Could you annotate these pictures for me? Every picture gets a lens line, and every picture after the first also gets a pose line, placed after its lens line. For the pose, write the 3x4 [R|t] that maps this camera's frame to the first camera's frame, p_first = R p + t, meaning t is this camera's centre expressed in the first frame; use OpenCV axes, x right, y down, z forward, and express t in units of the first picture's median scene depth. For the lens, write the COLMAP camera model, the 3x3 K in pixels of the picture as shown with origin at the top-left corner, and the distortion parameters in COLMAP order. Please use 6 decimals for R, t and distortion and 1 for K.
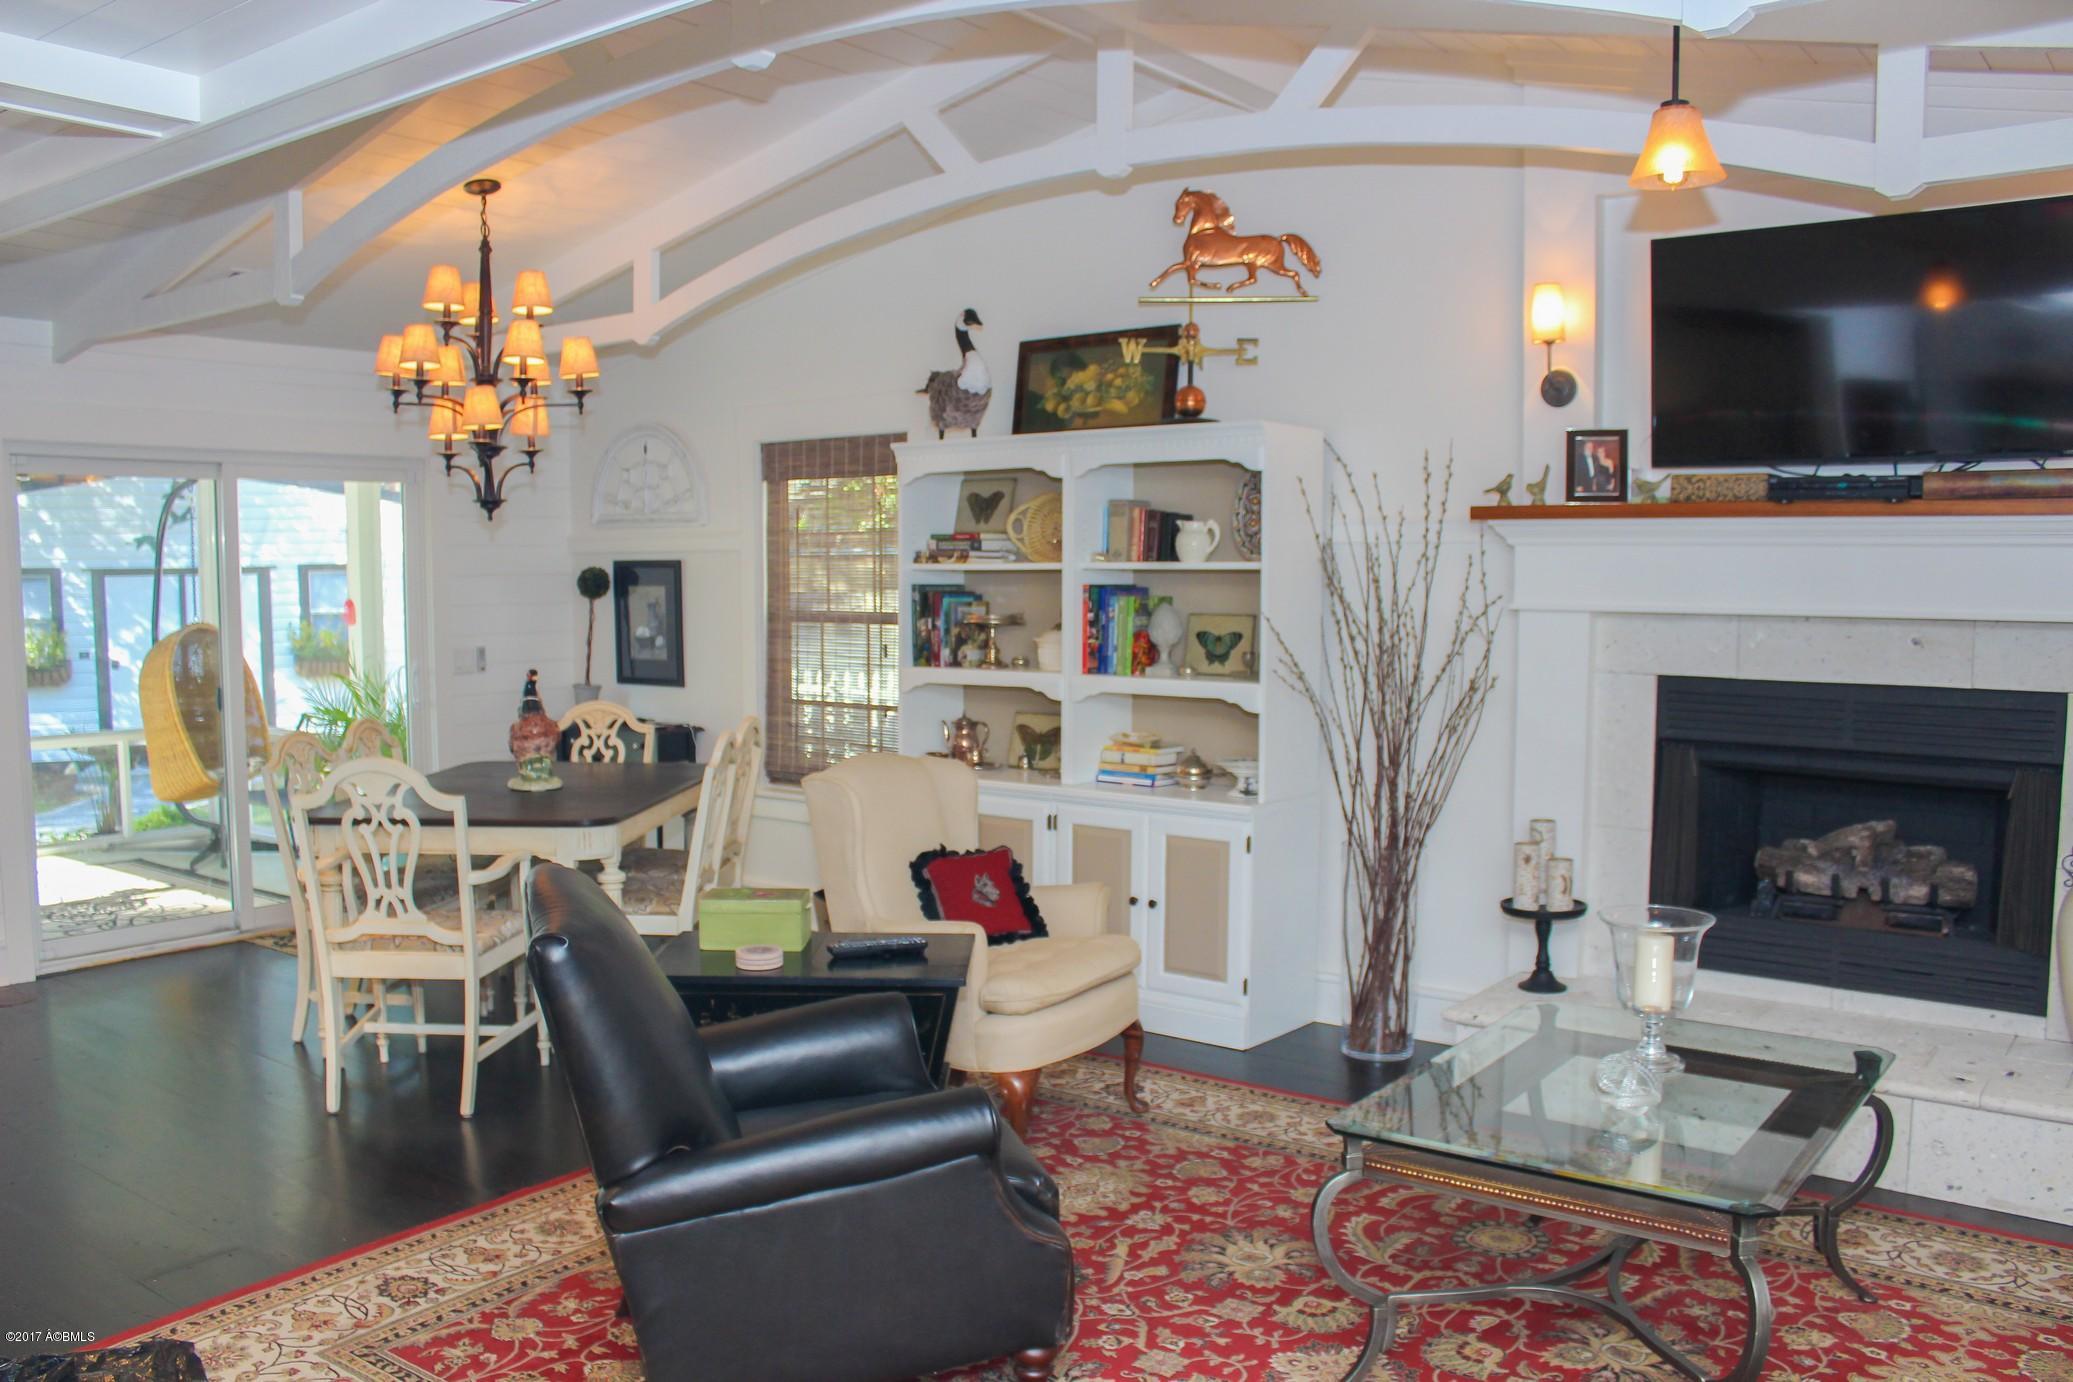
lens RADIAL K [[1720.4, 0, 1025.5], [0, 1720.4, 714.0], [0, 0, 1]] dist [-0.144764, 0.099829]
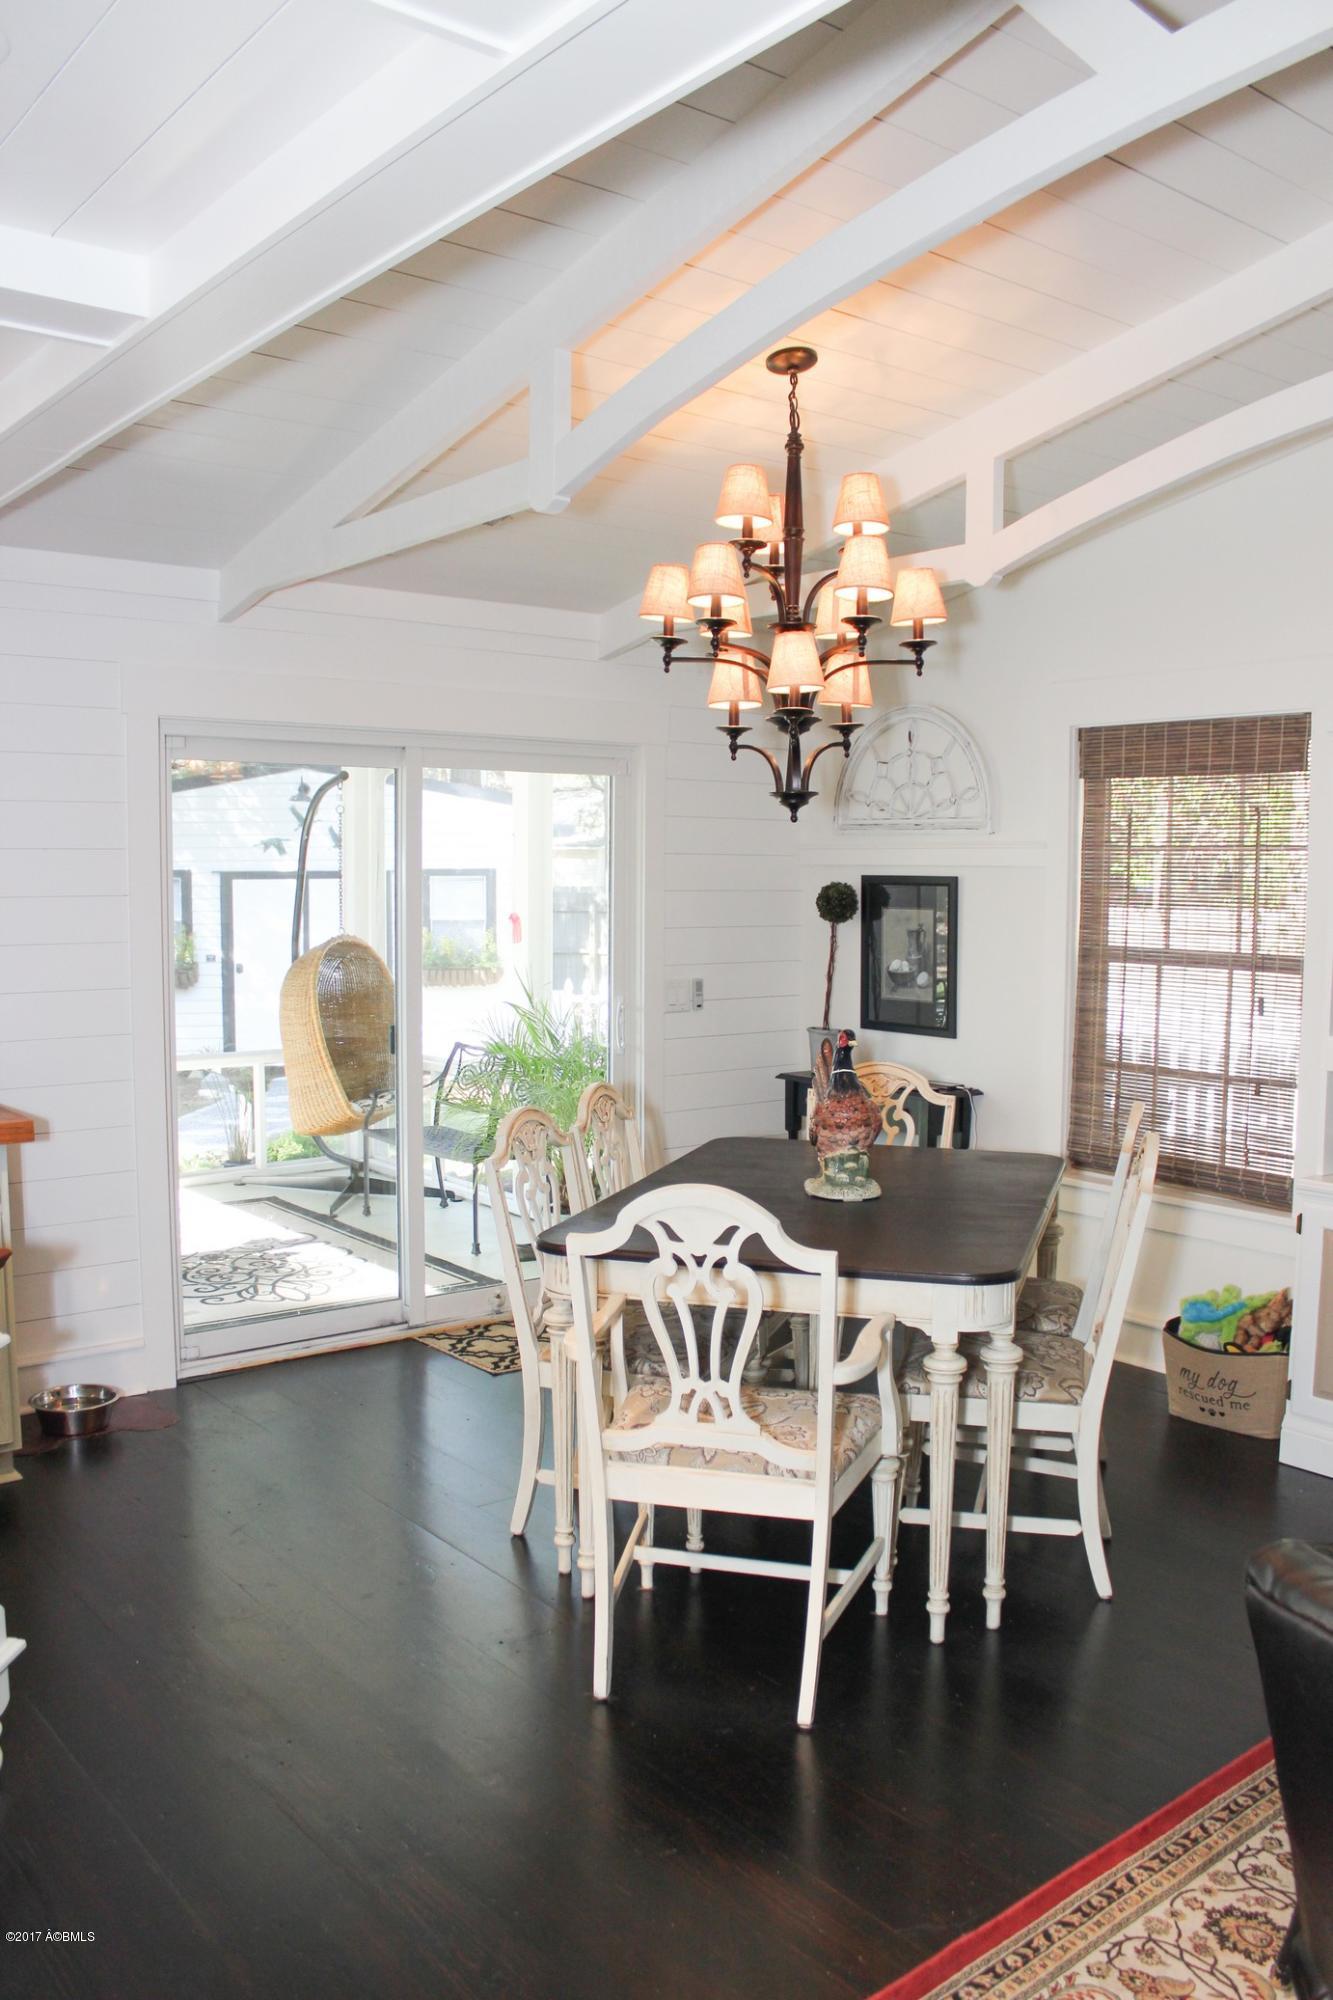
lens RADIAL K [[1659.8, 0, 687.8], [0, 1659.8, 1009.9], [0, 0, 1]] dist [-0.144764, 0.099829]
pose [[0.974703, 0.030185, -0.221456, -0.192668], [-0.031275, 0.999510, -0.001414, -0.030422], [0.221304, 0.008304, 0.975169, 0.292059]]
